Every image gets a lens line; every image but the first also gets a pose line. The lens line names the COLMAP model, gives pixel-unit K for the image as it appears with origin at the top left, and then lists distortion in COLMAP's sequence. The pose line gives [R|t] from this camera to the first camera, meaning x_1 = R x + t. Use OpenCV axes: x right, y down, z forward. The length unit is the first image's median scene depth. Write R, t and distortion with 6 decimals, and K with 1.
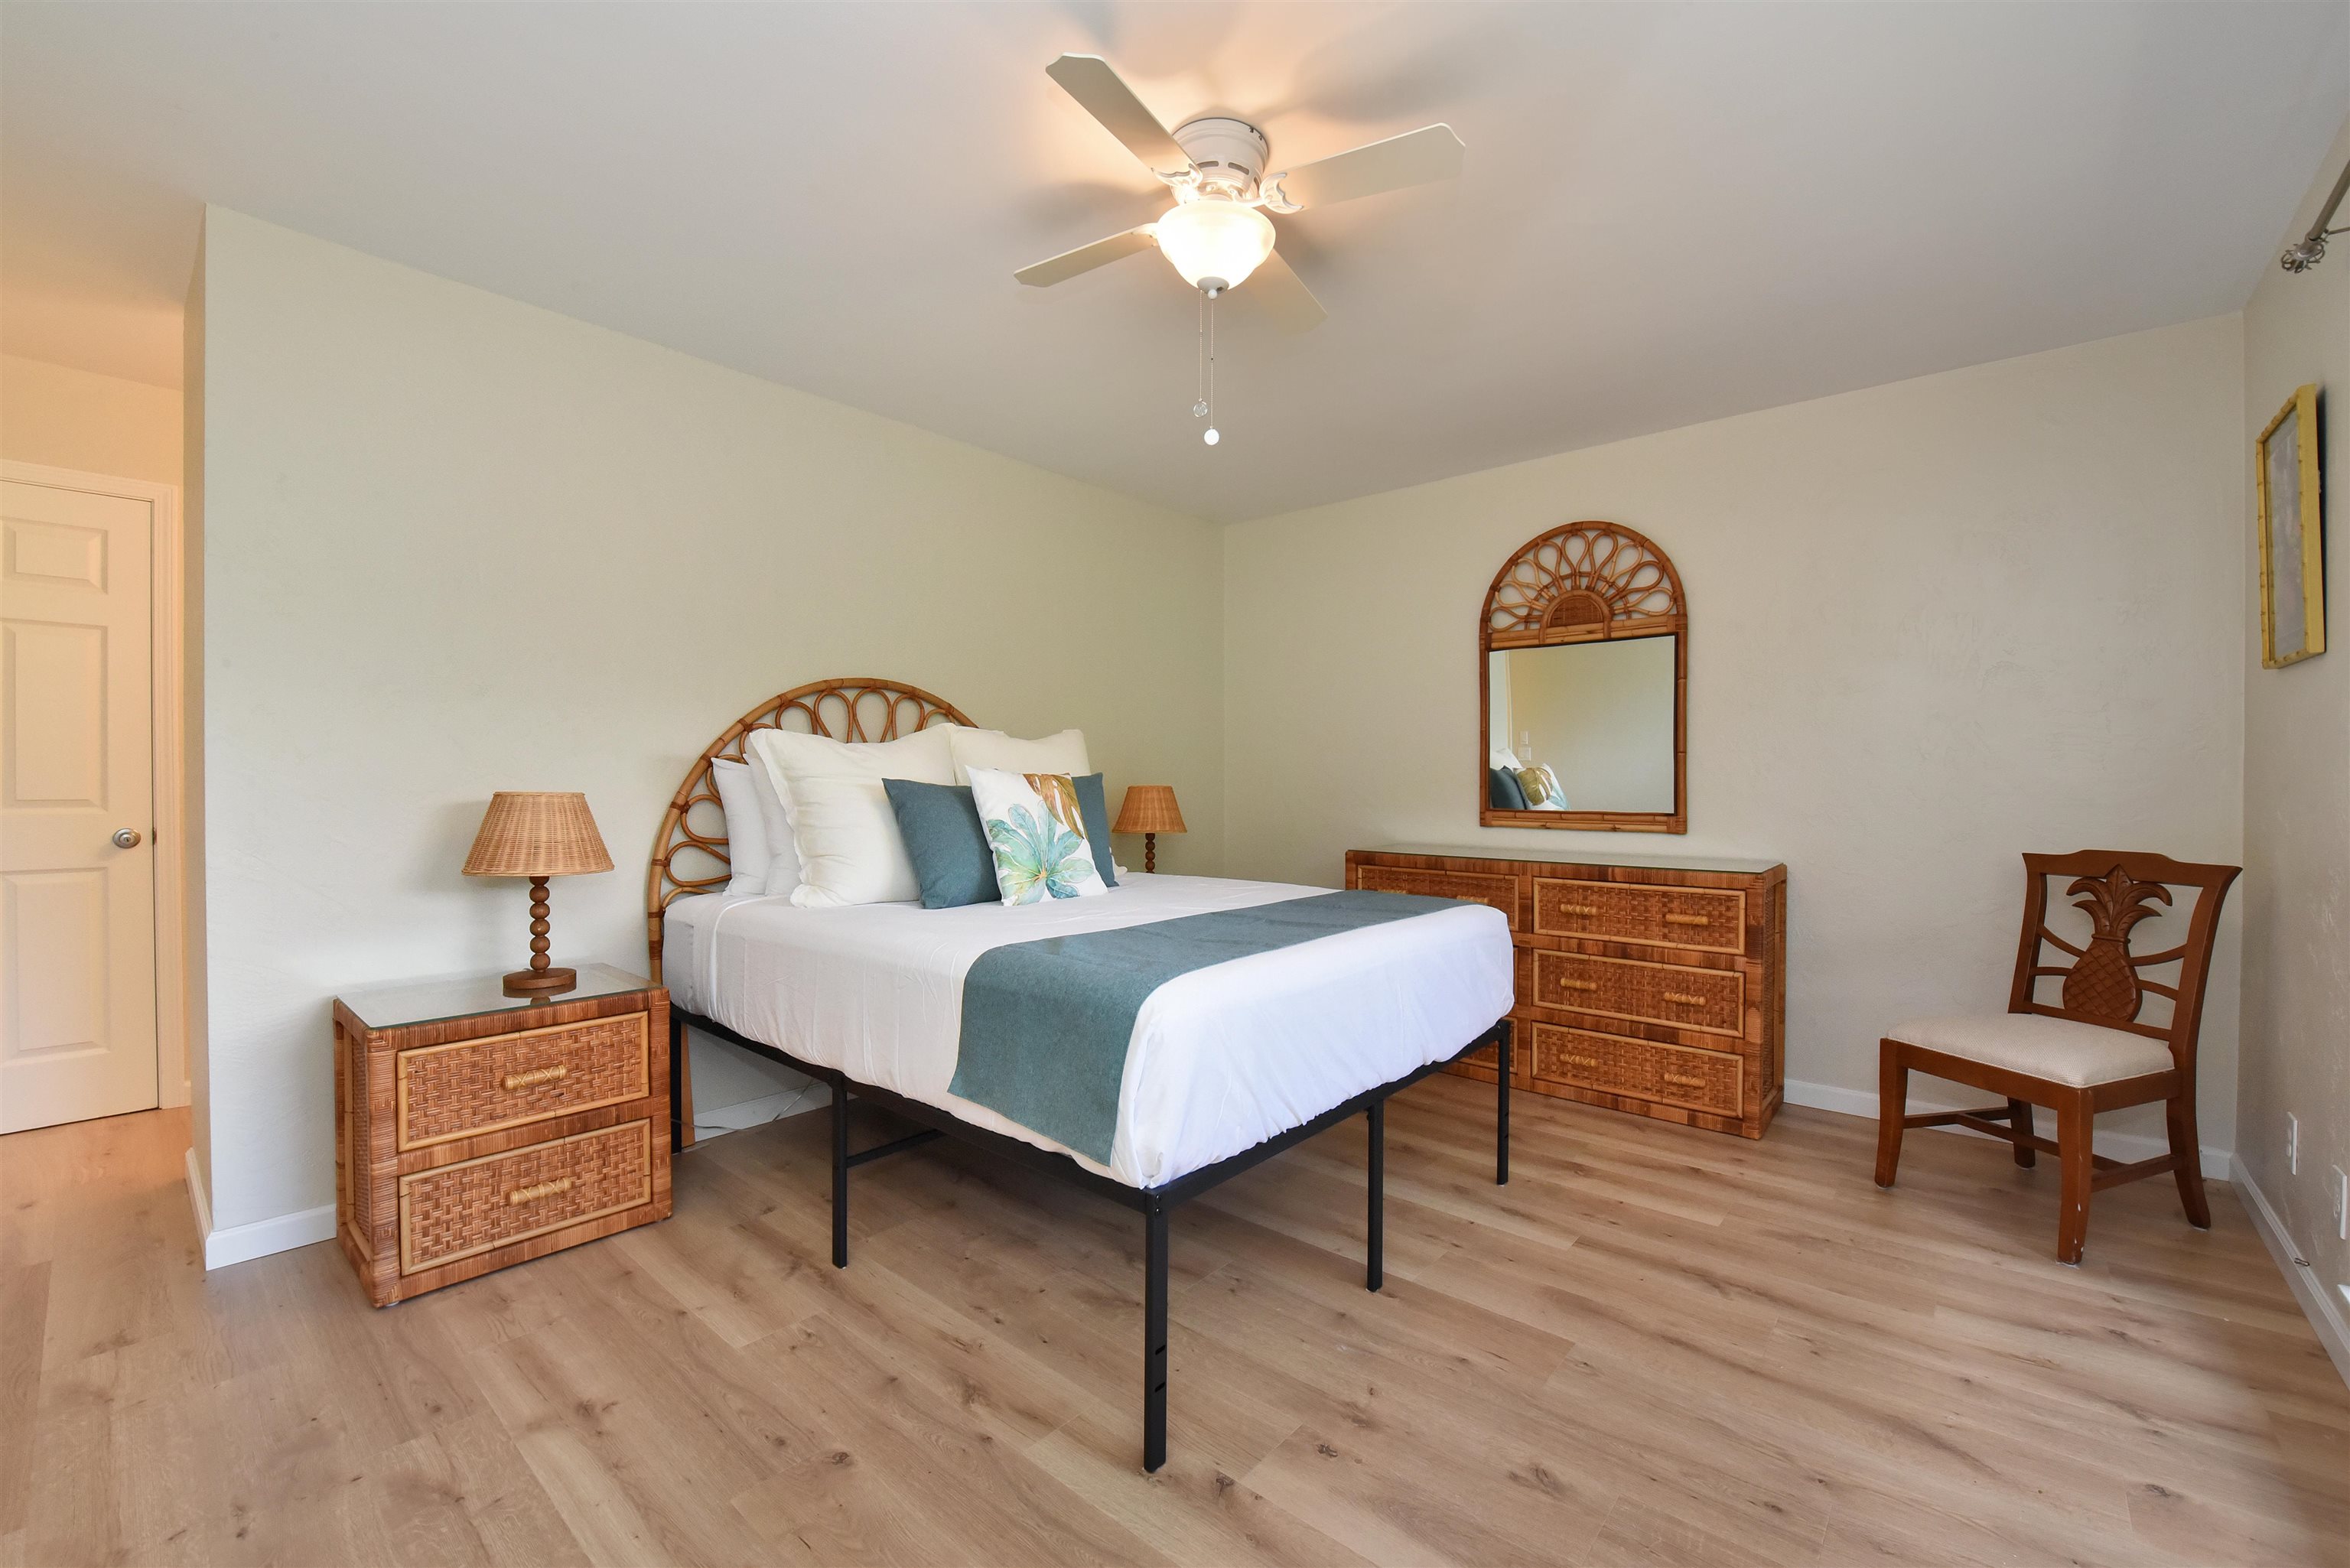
lens RADIAL K [[981.9, 0, 1213.4], [0, 981.9, 793.1], [0, 0, 1]] dist [-0.007931, 0.000978]
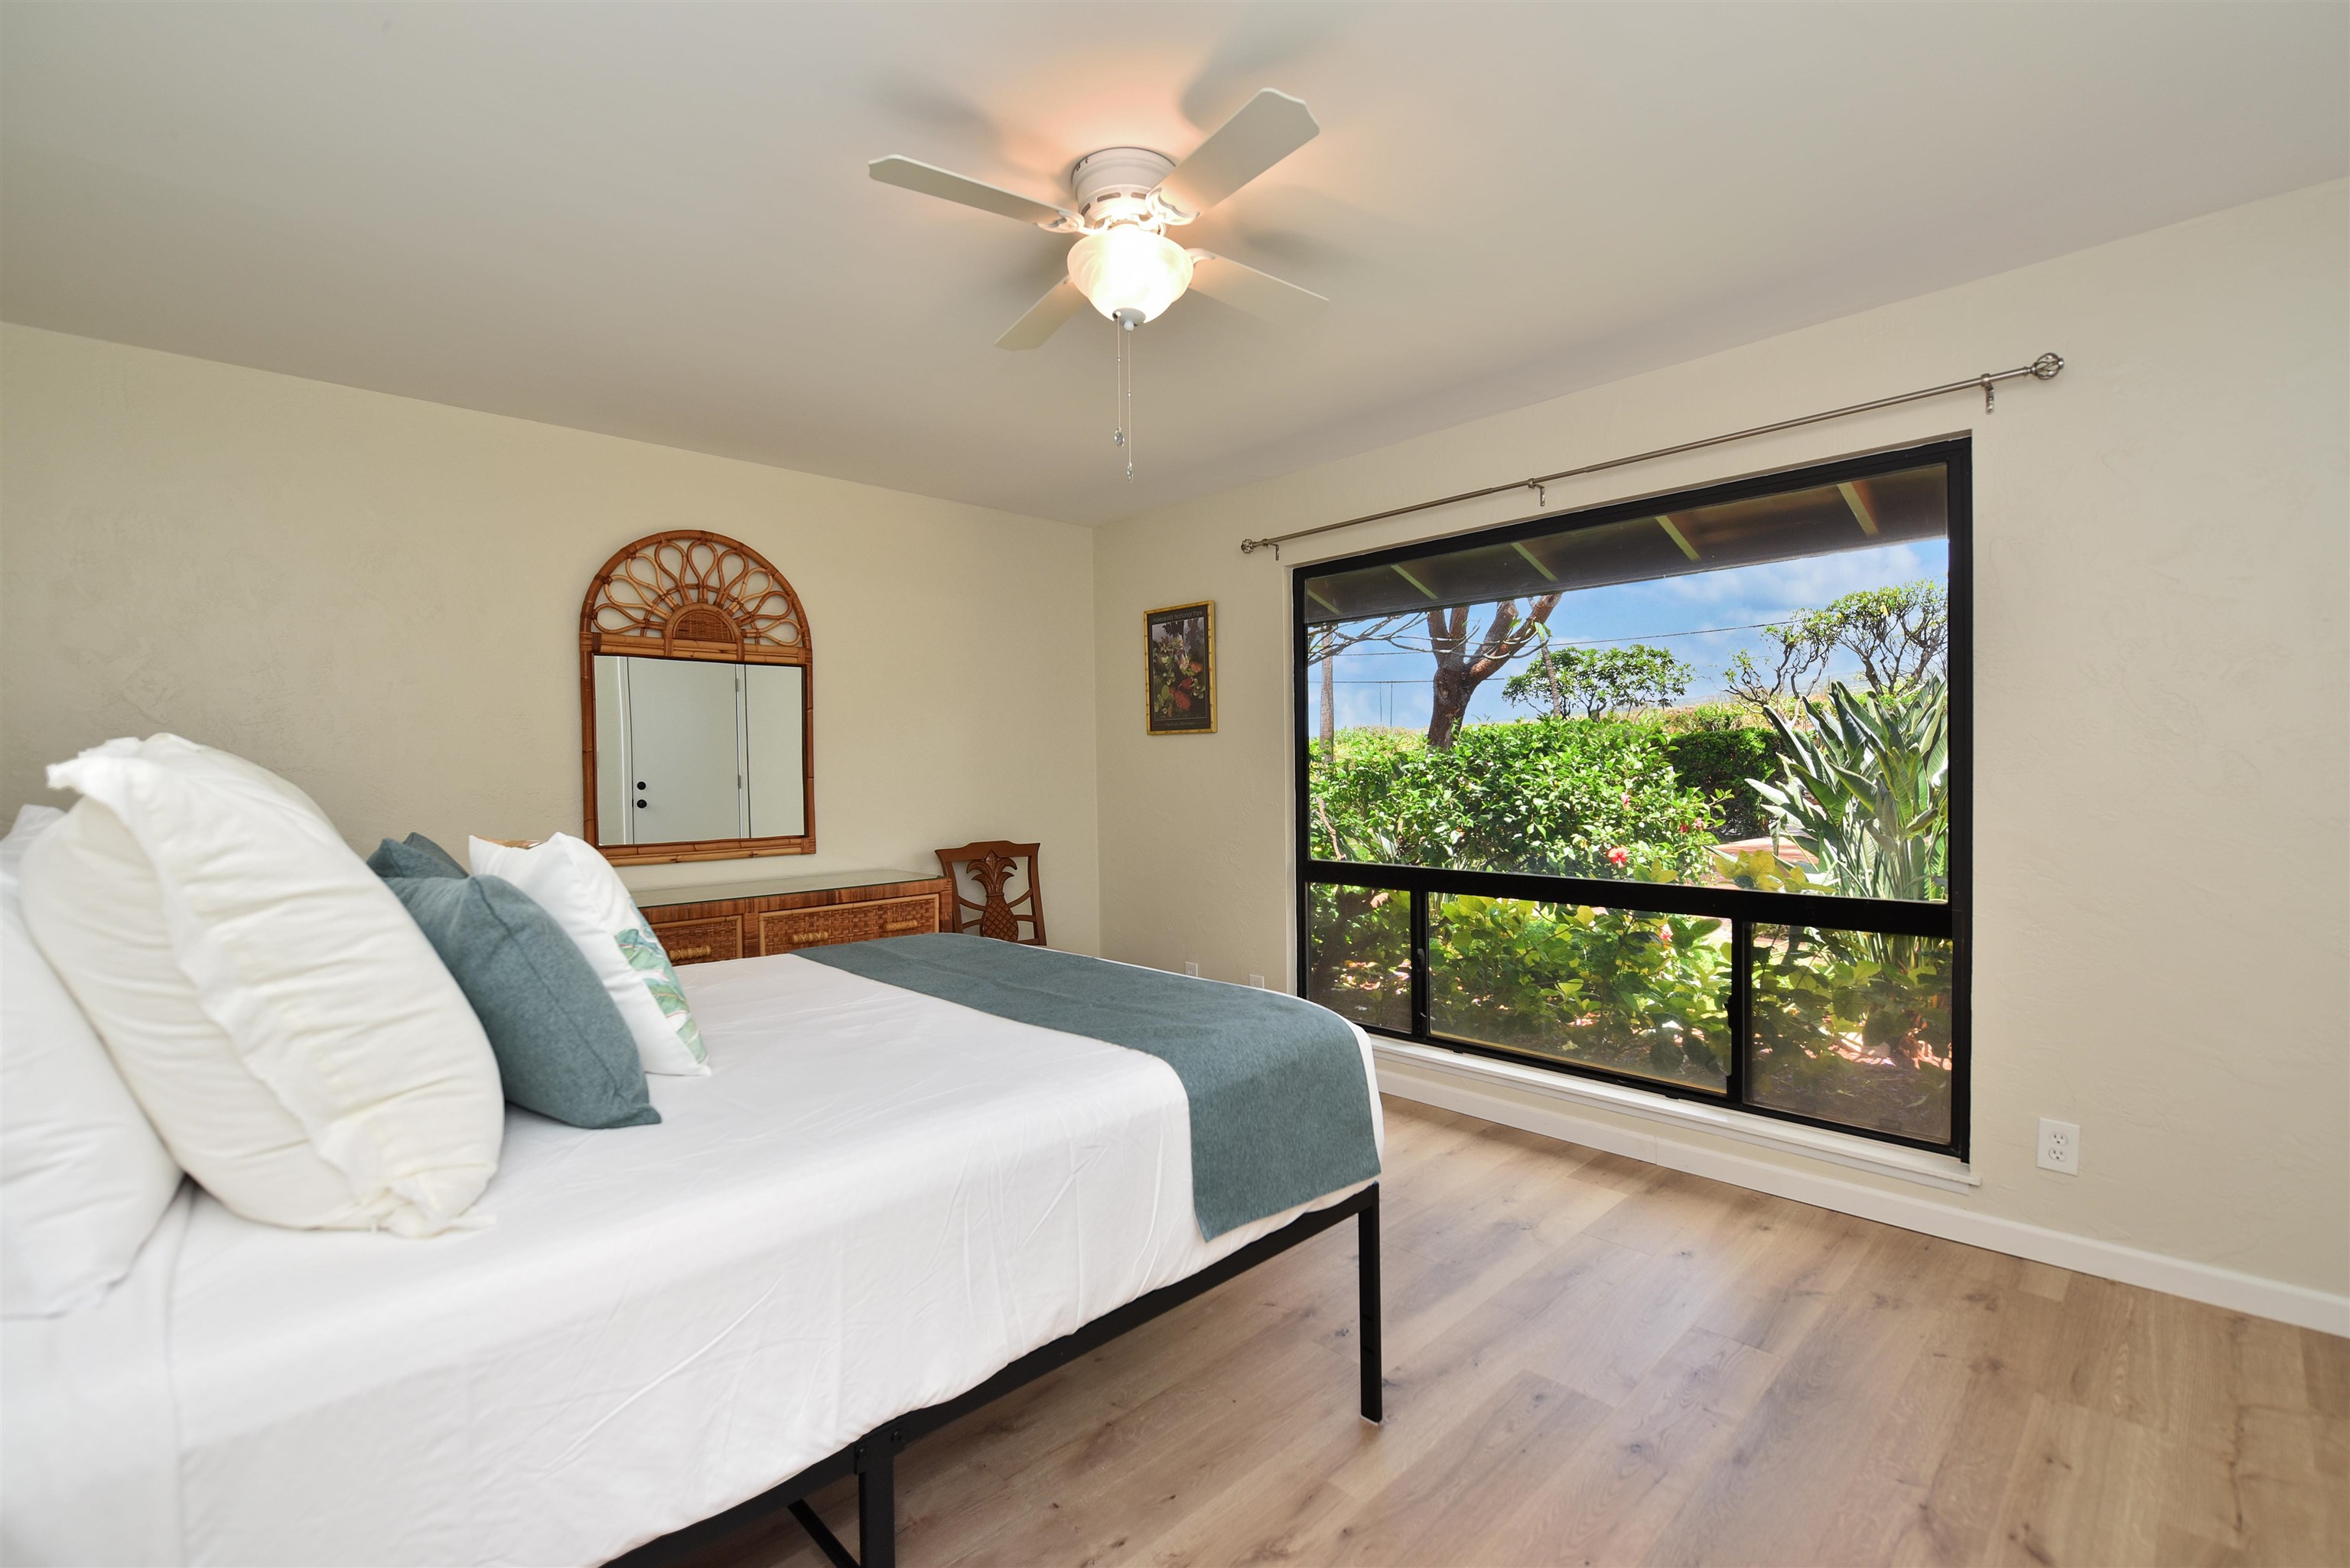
lens RADIAL K [[960.6, 0, 1223.1], [0, 960.6, 775.4], [0, 0, 1]] dist [-0.013120, -0.002470]
pose [[0.090078, -0.008291, 0.995900, -0.502798], [0.028404, 0.999580, 0.005752, -0.035810], [-0.995530, 0.027769, 0.090276, 0.441144]]
